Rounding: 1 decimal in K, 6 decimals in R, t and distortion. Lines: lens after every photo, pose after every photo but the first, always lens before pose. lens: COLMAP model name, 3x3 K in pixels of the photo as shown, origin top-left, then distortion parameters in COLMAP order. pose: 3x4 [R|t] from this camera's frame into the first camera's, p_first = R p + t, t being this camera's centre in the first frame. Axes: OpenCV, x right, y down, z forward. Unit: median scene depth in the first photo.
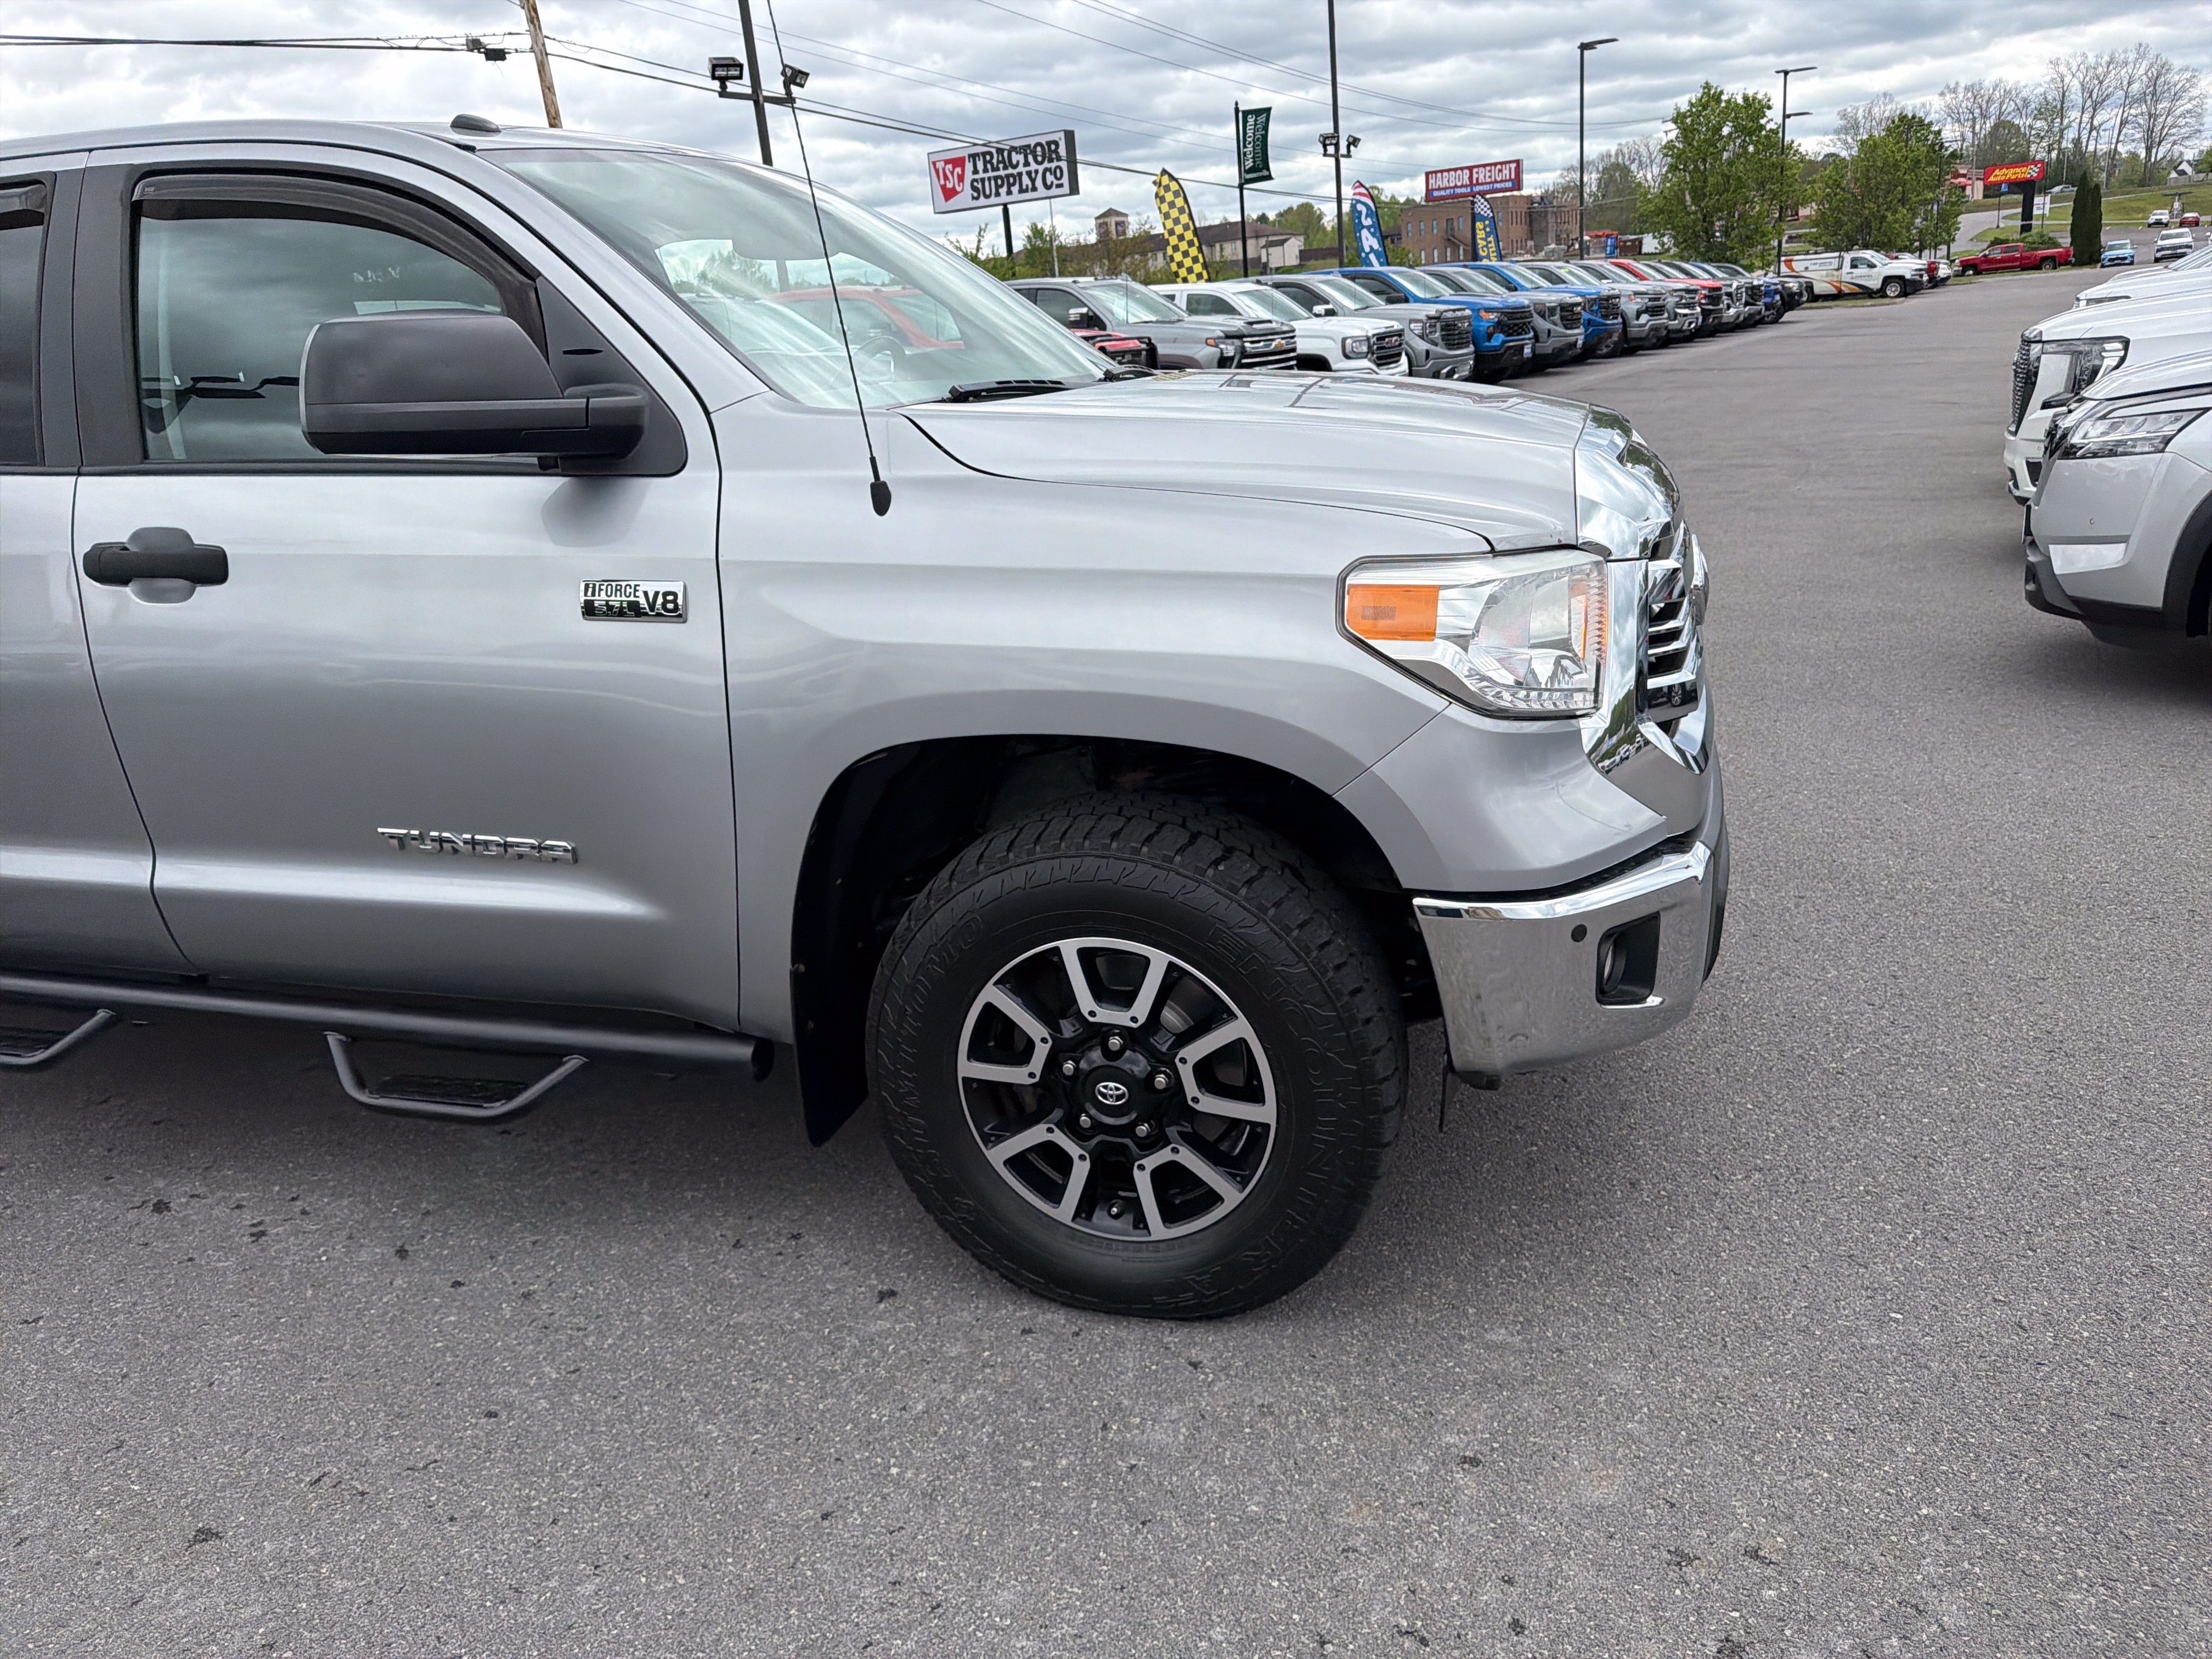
lens RADIAL K [[1669.4, 0, 1104.7], [0, 1669.4, 899.0], [0, 0, 1]] dist [-0.019033, 0.000683]
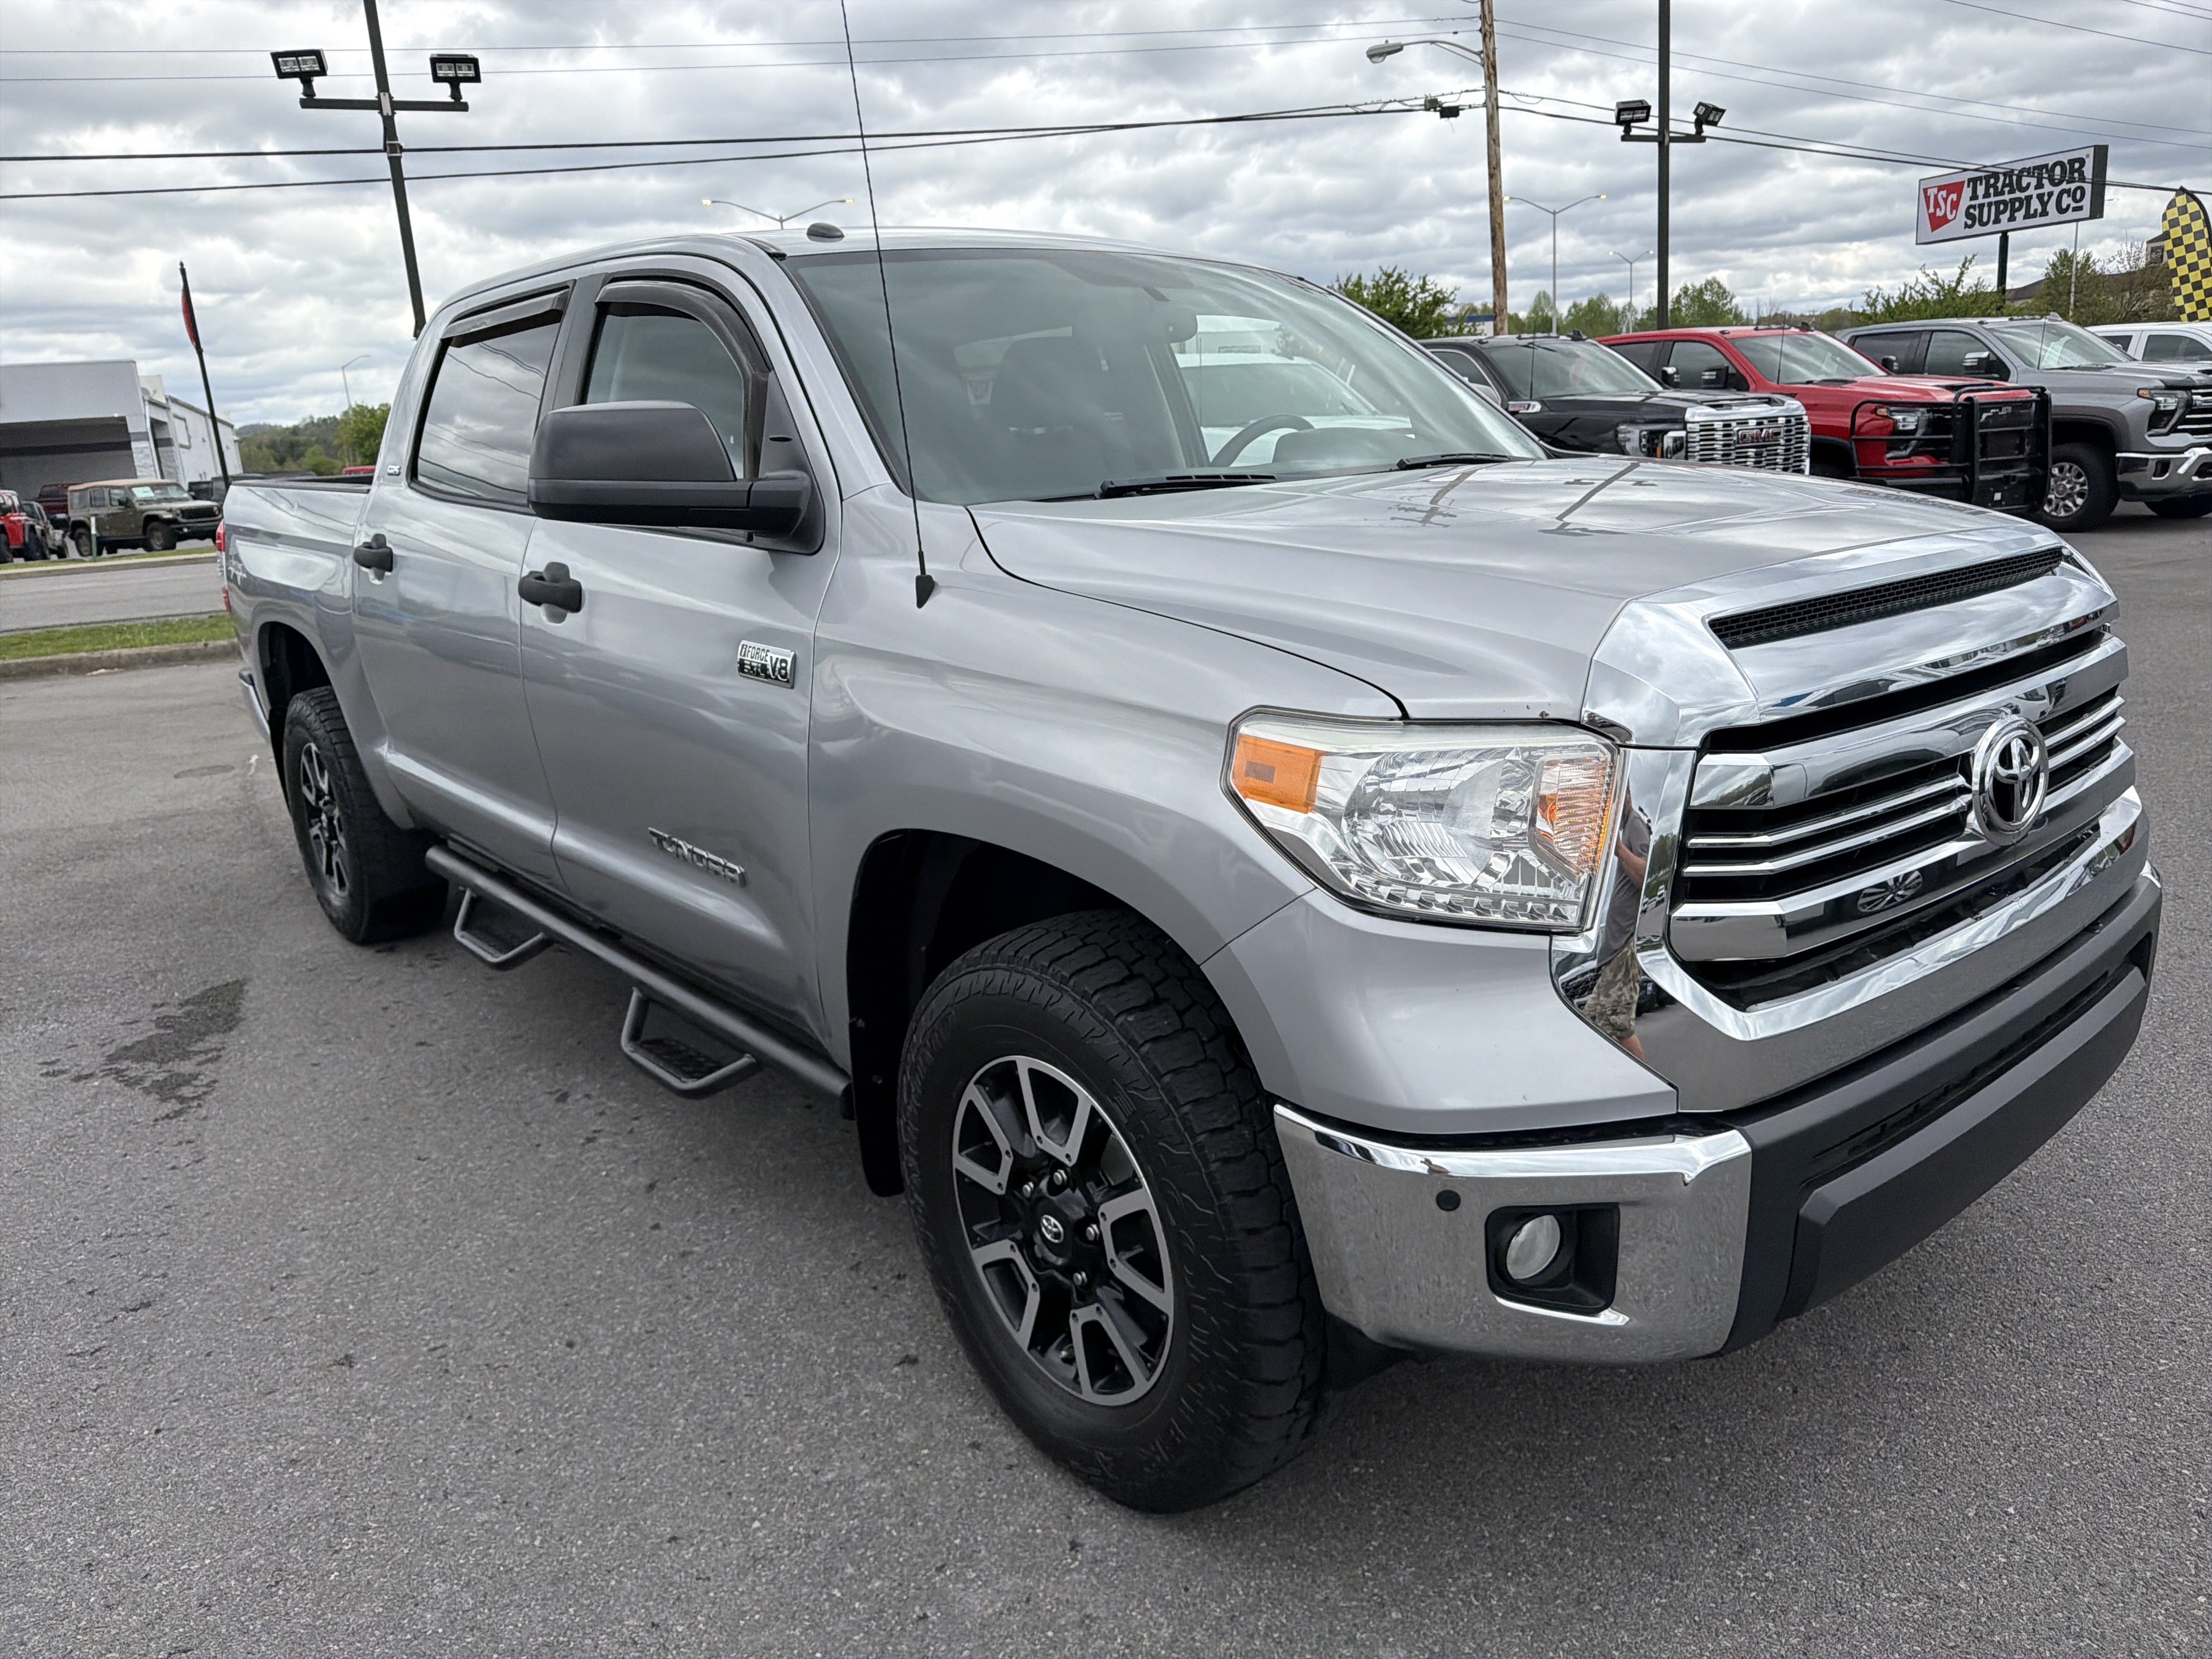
lens RADIAL K [[1661.3, 0, 1106.0], [0, 1661.3, 829.5], [0, 0, 1]] dist [0.000277, -0.013606]
pose [[0.814954, 0.160081, -0.556978, 0.505177], [-0.188661, 0.982023, 0.006199, -0.114121], [0.547958, 0.100029, 0.830504, 0.208015]]
